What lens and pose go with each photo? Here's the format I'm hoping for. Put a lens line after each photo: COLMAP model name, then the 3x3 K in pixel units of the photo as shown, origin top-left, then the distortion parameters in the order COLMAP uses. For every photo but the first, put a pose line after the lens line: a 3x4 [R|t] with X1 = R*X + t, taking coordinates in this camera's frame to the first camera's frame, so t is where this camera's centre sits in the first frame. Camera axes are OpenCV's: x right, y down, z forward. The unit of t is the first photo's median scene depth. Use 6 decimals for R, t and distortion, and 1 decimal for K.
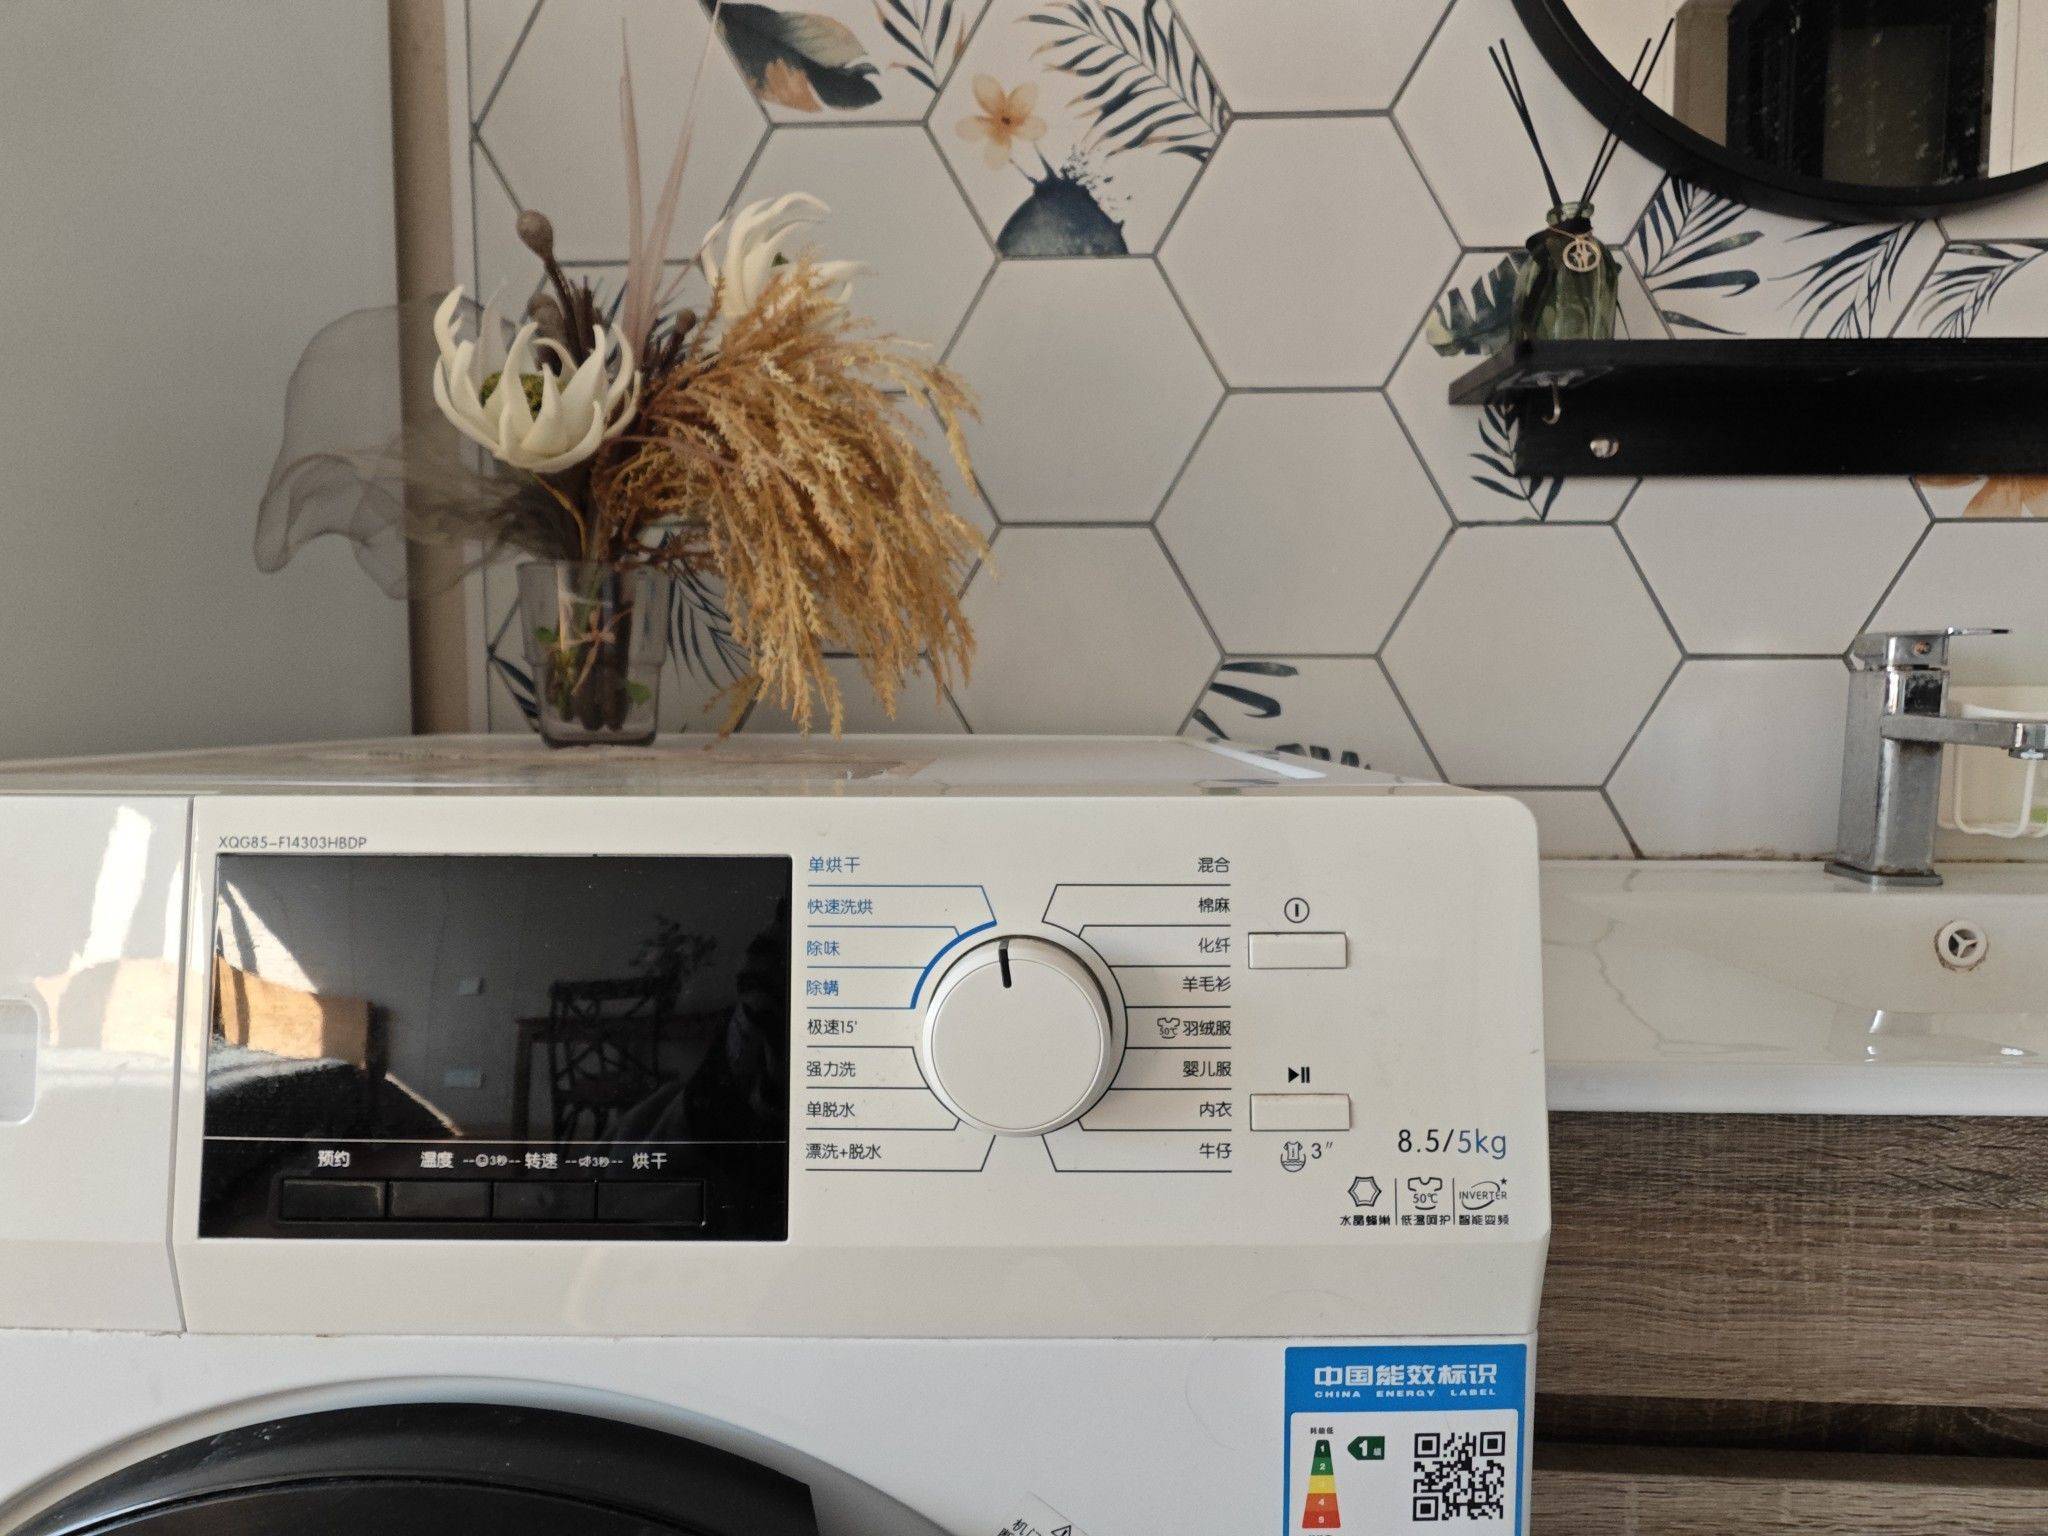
lens RADIAL K [[1007.5, 0, 1009.7], [0, 1007.5, 769.1], [0, 0, 1]] dist [-0.001815, 0.001214]
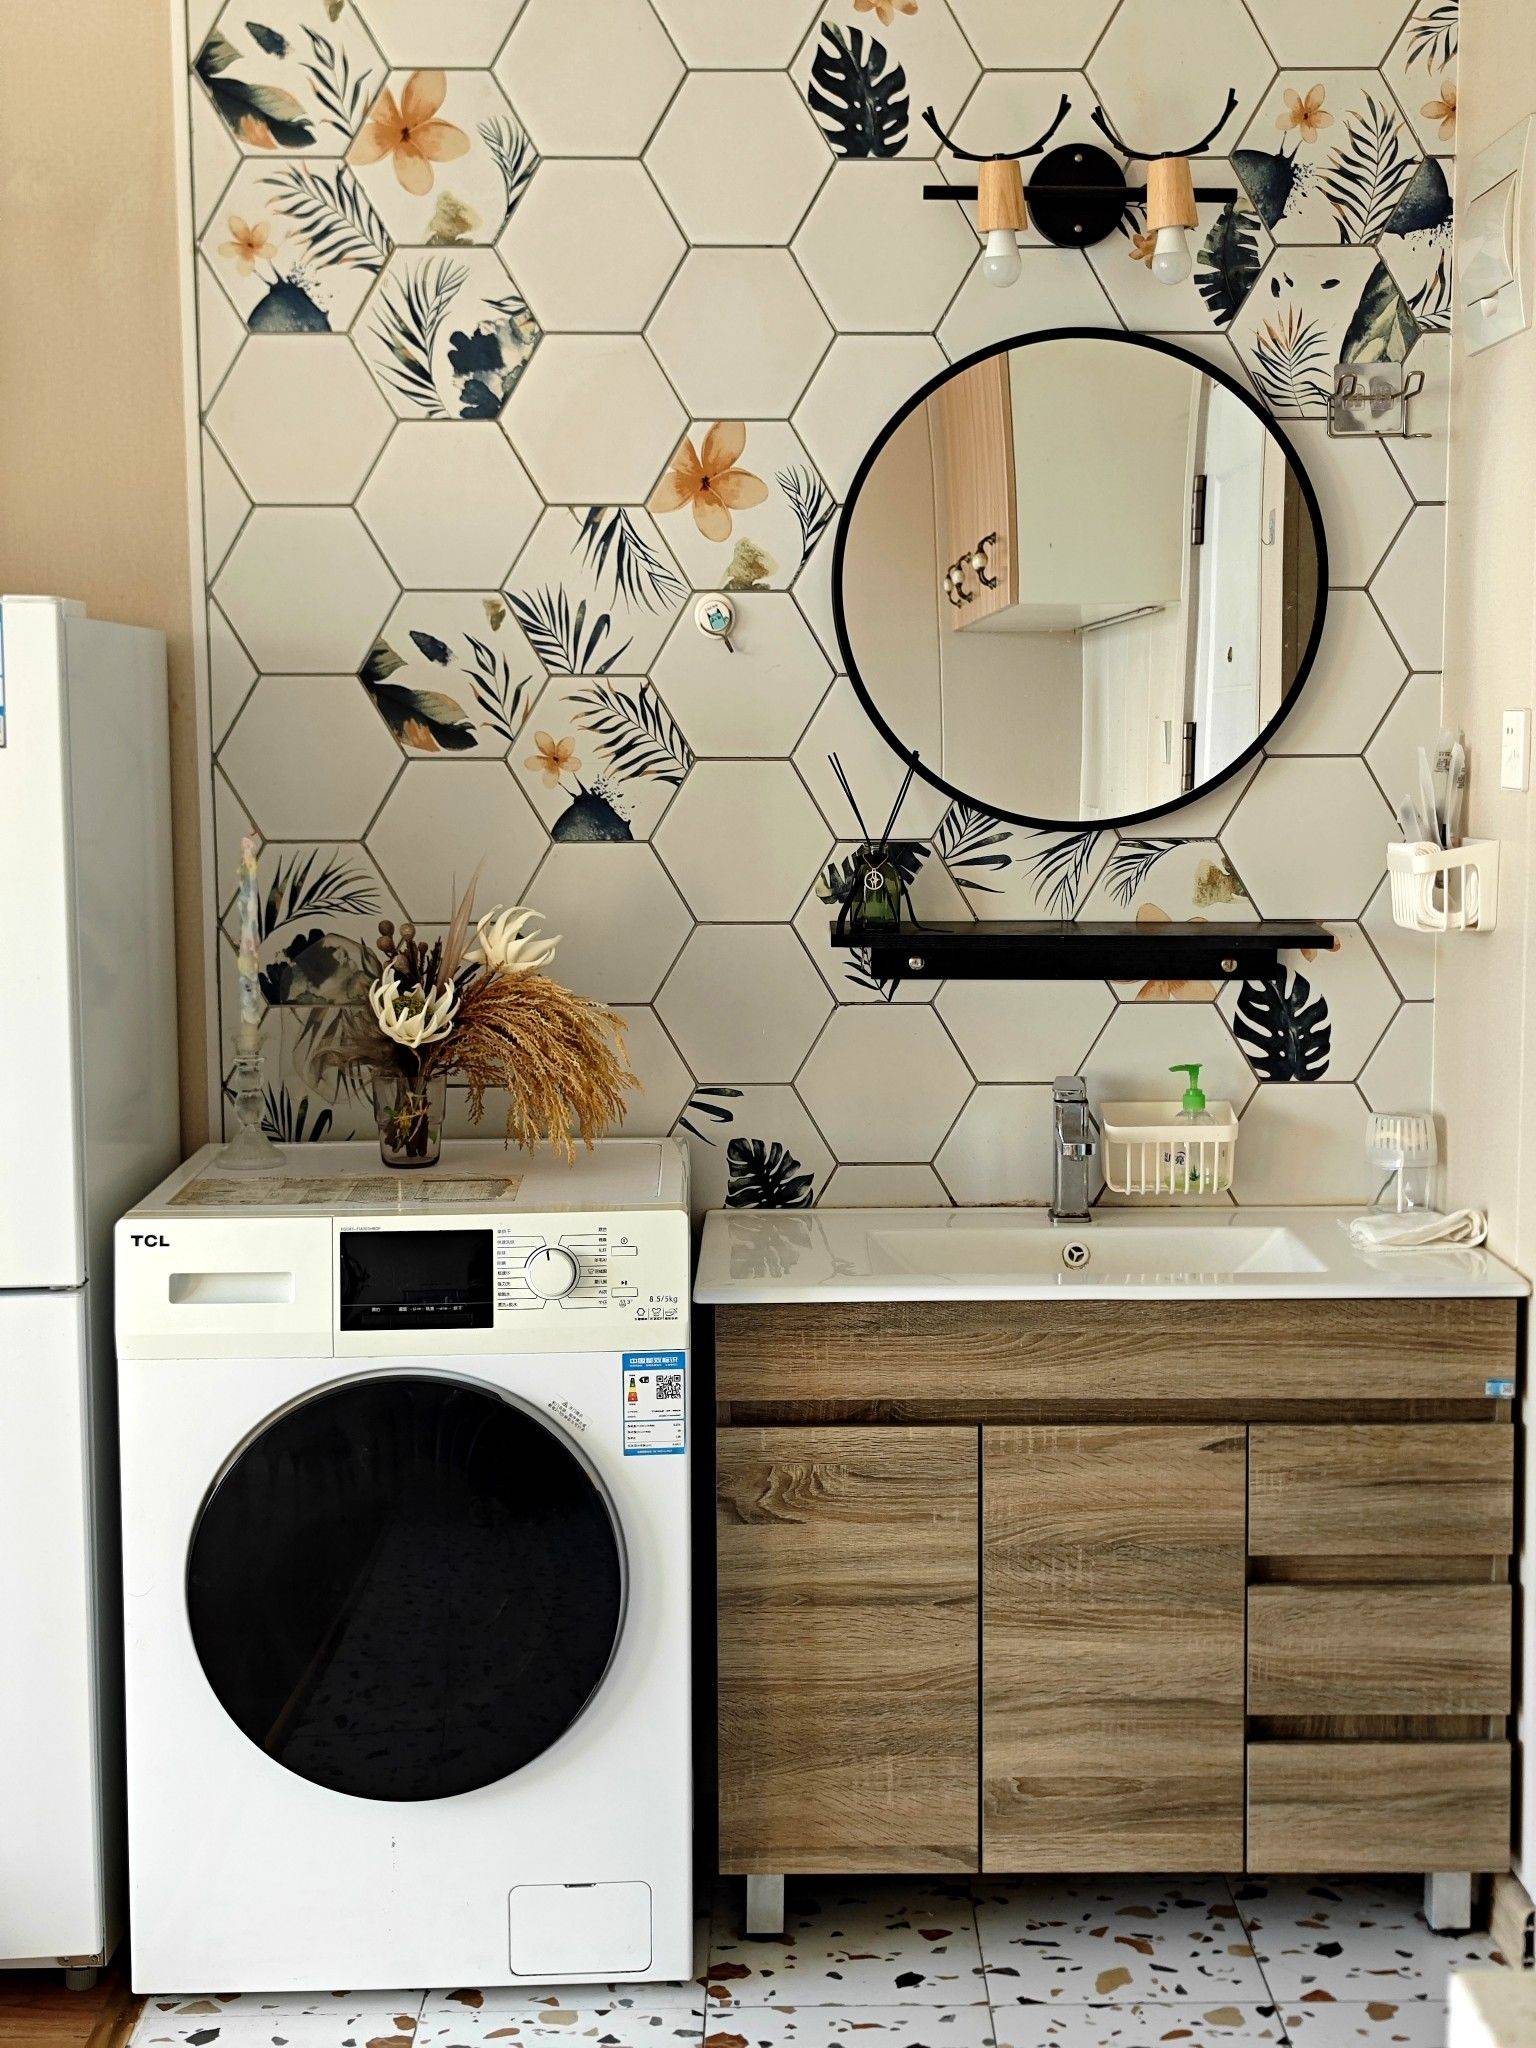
lens RADIAL K [[2755.8, 0, 815.7], [0, 2755.8, 1011.0], [0, 0, 1]] dist [0.092816, 0.000000]
pose [[0.998138, -0.011725, 0.059860, 0.145462], [0.008764, 0.998736, 0.049485, -0.462900], [-0.060364, -0.048868, 0.996979, -3.512119]]
